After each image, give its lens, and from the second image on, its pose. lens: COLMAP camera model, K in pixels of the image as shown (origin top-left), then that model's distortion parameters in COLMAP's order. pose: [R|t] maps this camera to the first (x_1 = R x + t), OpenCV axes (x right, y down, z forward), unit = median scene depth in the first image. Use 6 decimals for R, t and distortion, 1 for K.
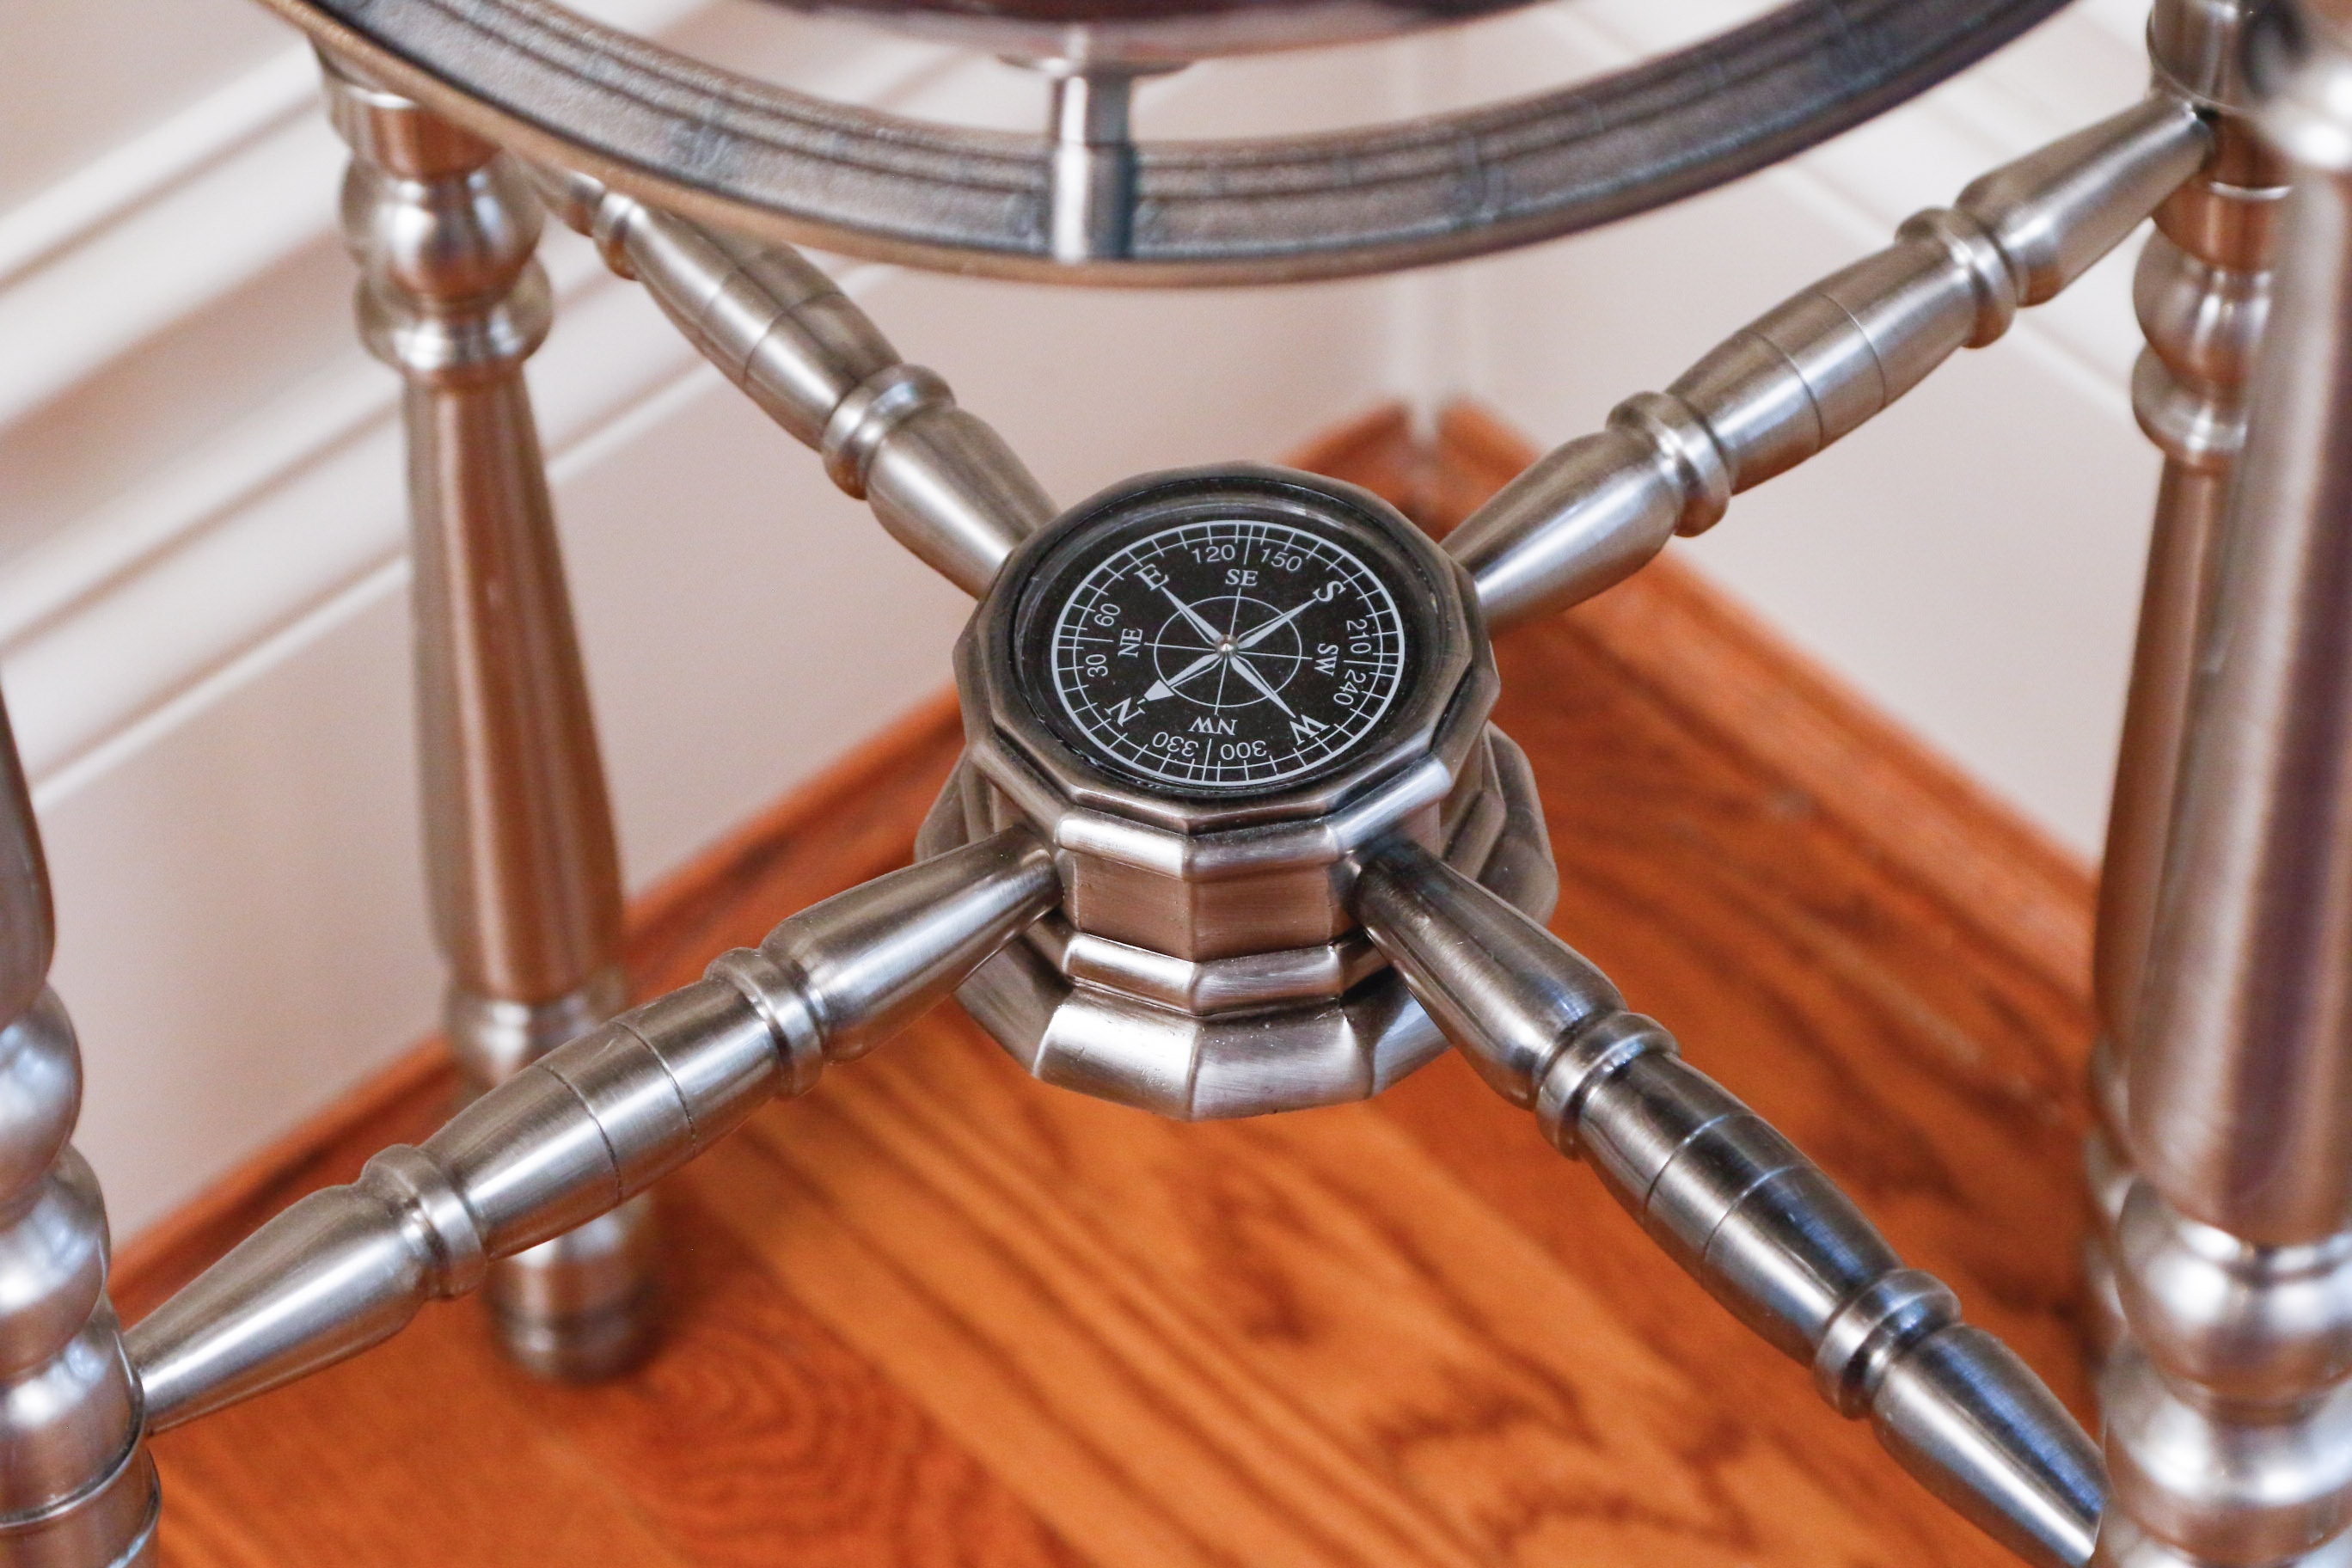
lens RADIAL K [[7789.5, 0, 1174.9], [0, 7789.5, 747.3], [0, 0, 1]] dist [0.094868, 0.425116]
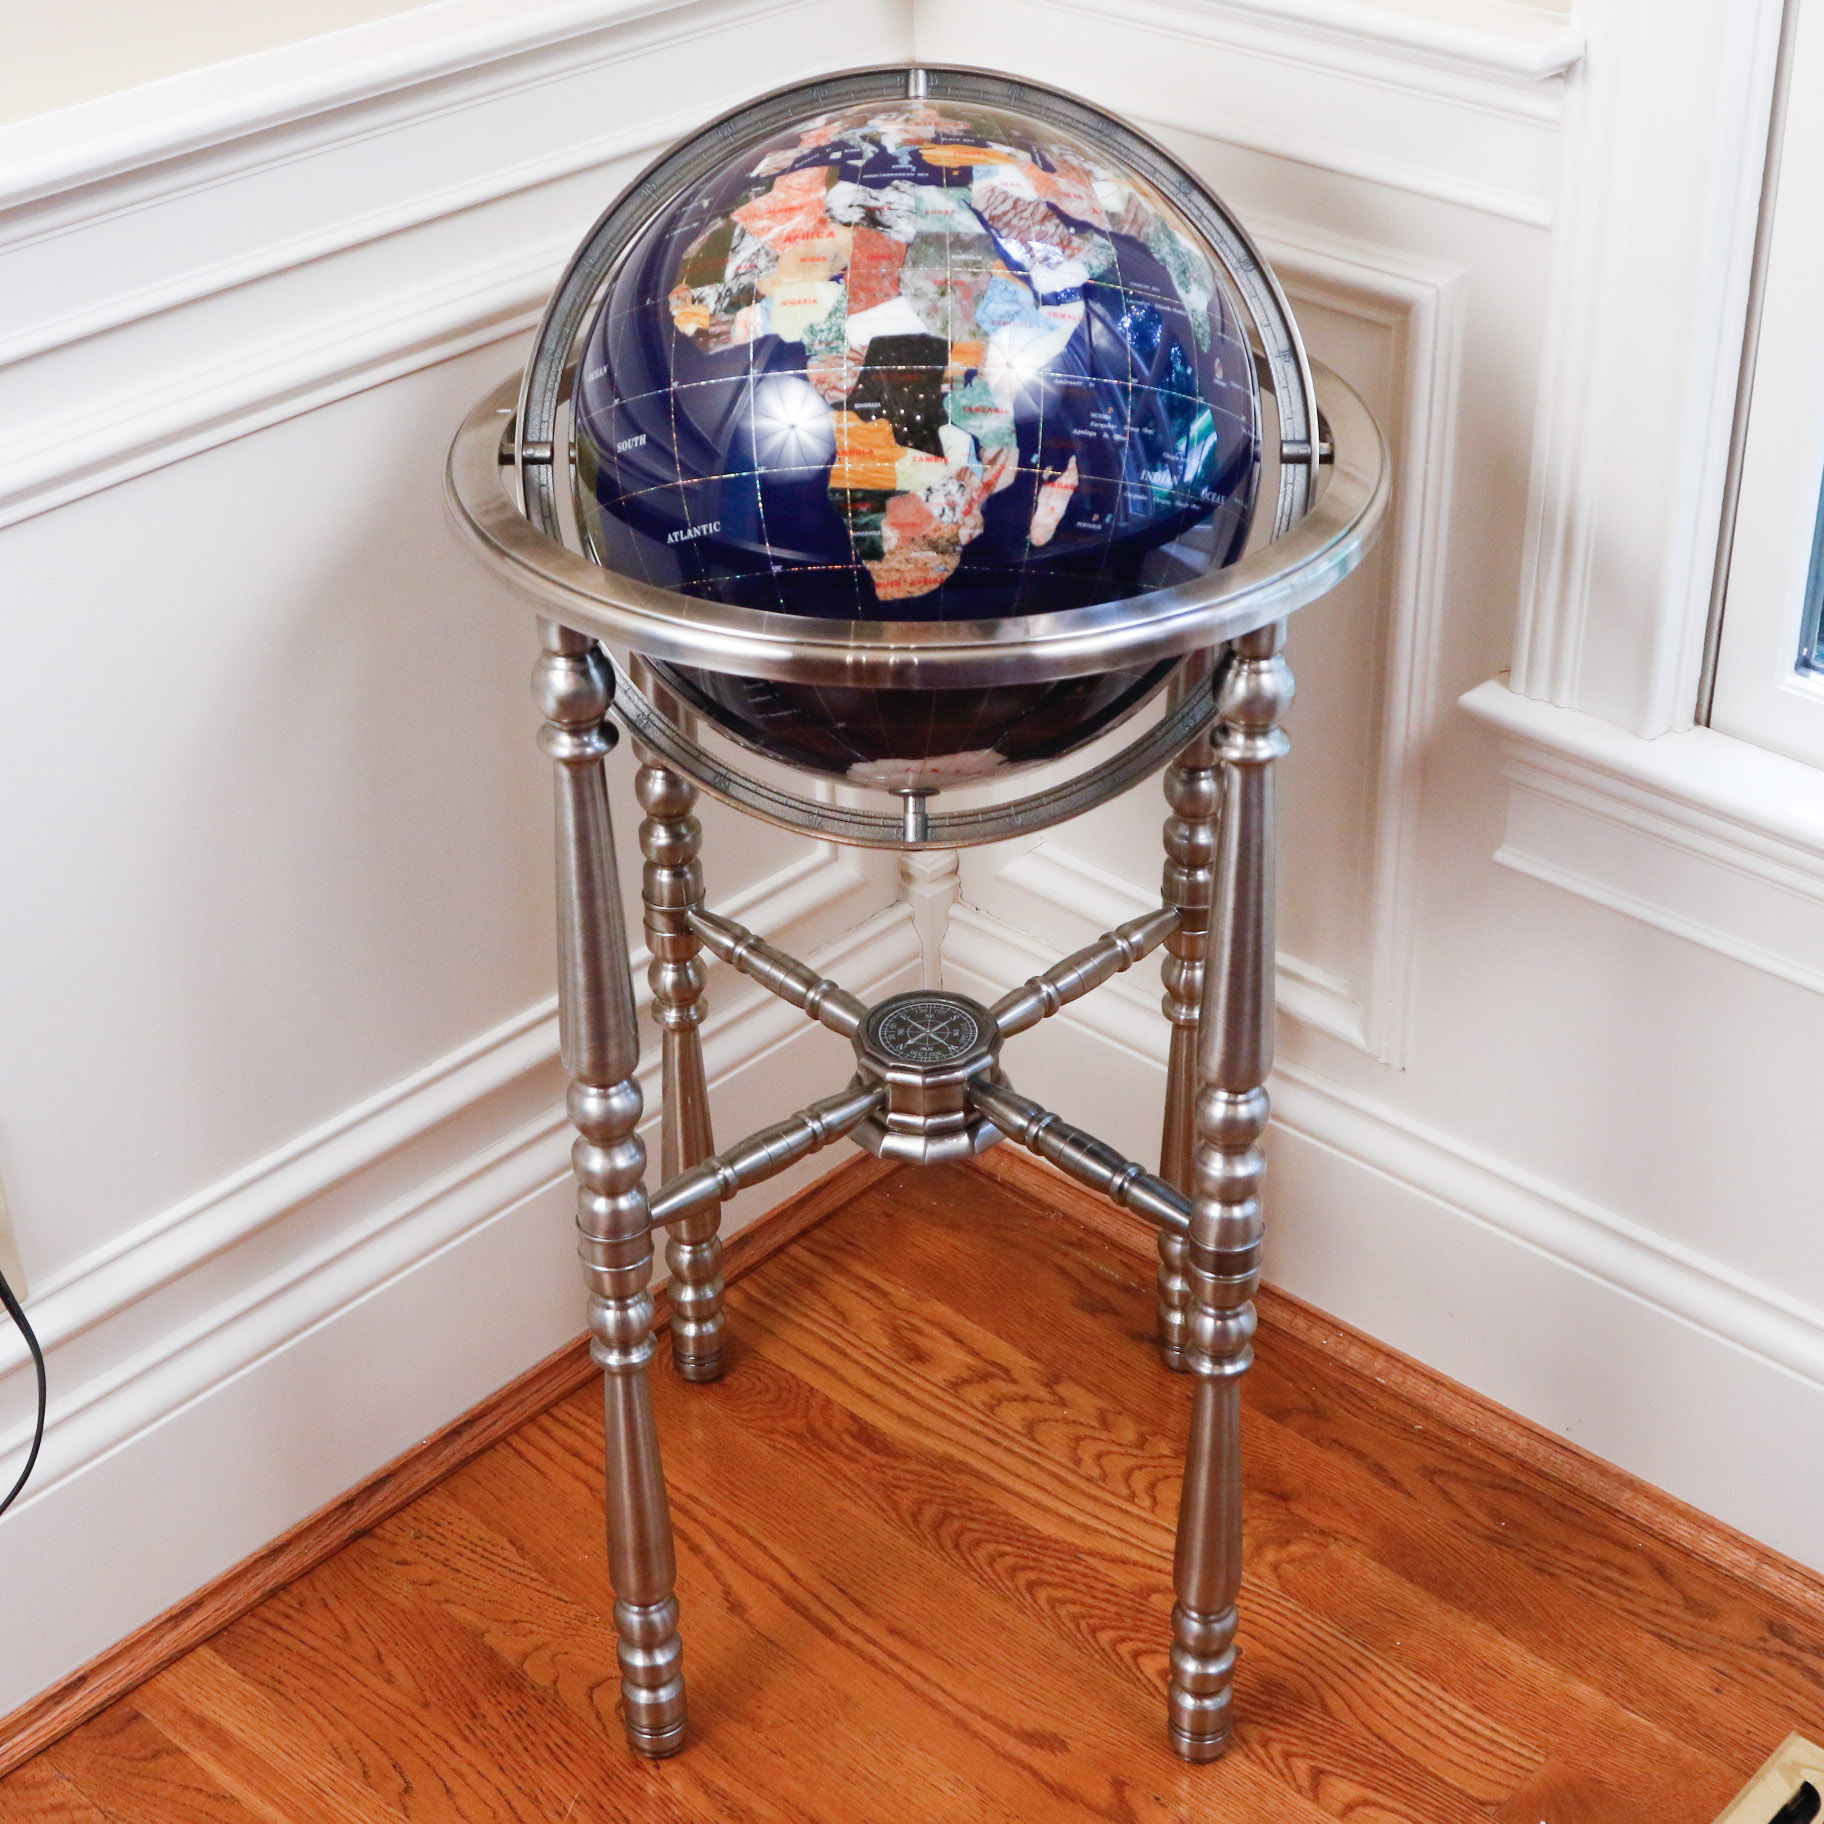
lens RADIAL K [[3086.3, 0, 912.0], [0, 3086.3, 912.0], [0, 0, 1]] dist [-0.111551, 0.087973]
pose [[0.996235, -0.036452, 0.078654, -0.105908], [0.055410, 0.965520, -0.254365, 0.283317], [-0.066670, 0.257766, 0.963905, -0.368501]]
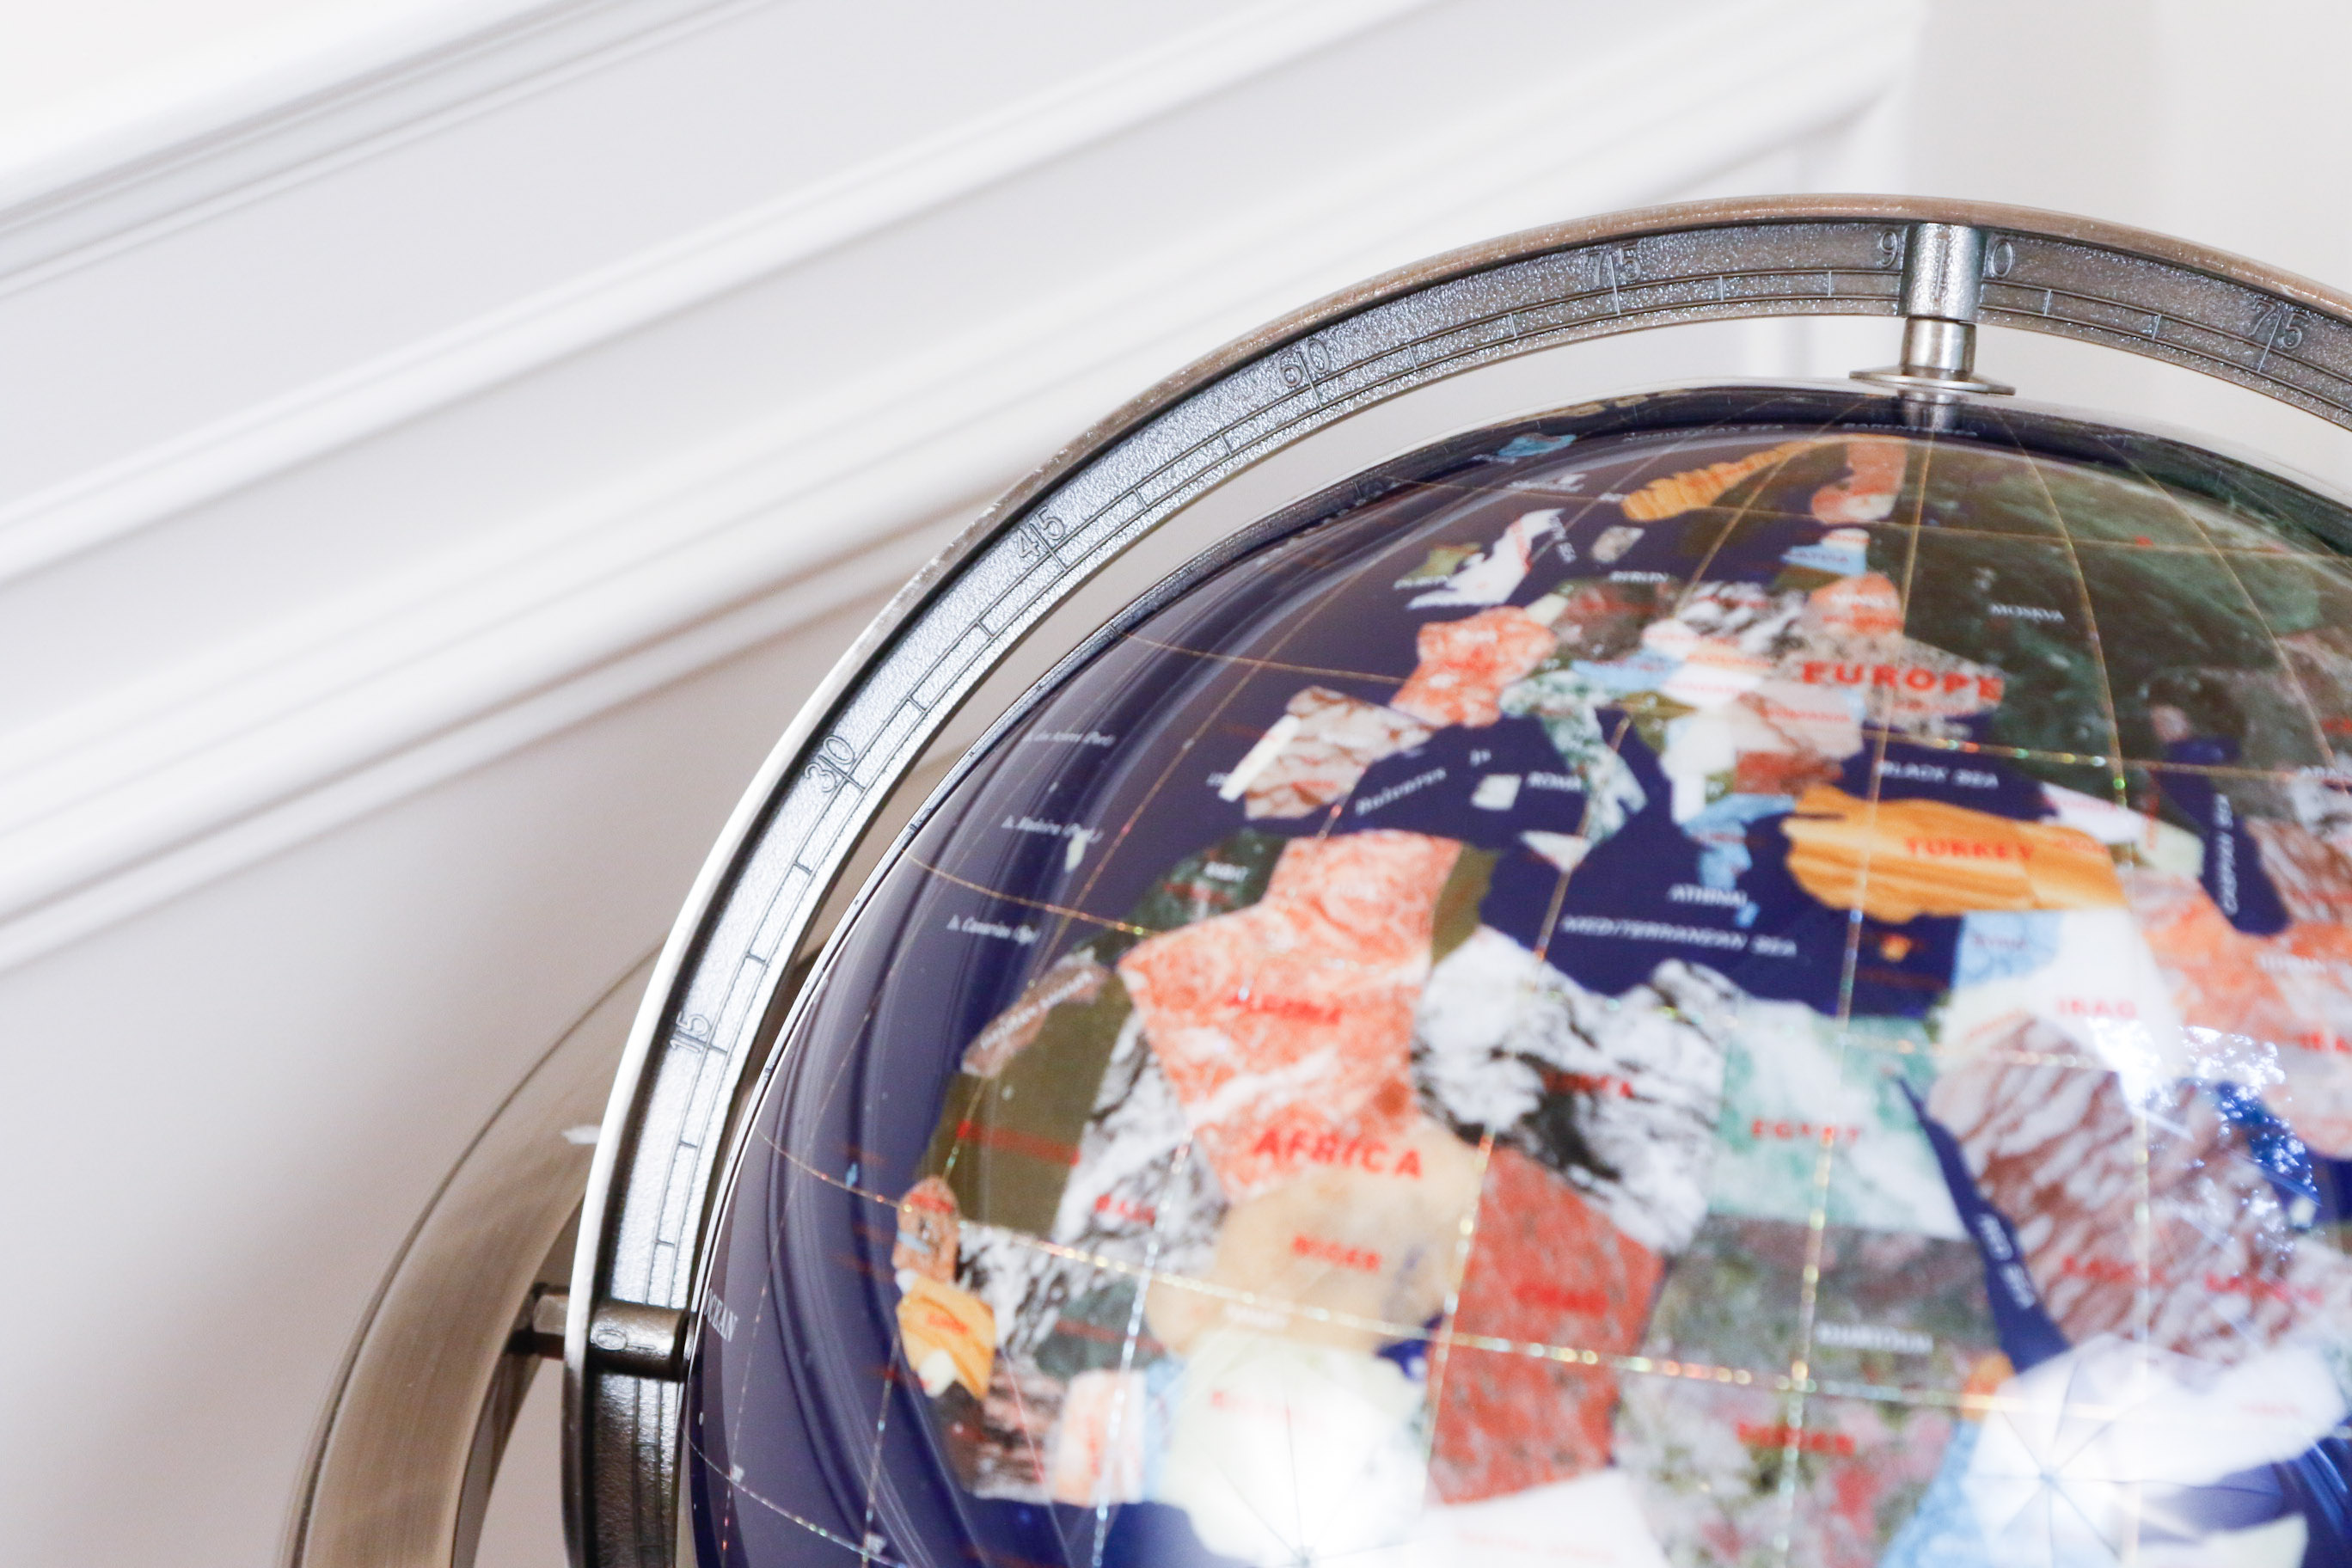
lens RADIAL K [[5571.9, 0, 1176.0], [0, 5571.9, 784.0], [0, 0, 1]] dist [0.098531, 0.288008]
pose [[0.985986, 0.065048, -0.153623, 0.020520], [-0.084112, 0.989077, -0.121048, -0.198628], [0.144071, 0.132273, 0.980687, 0.071001]]
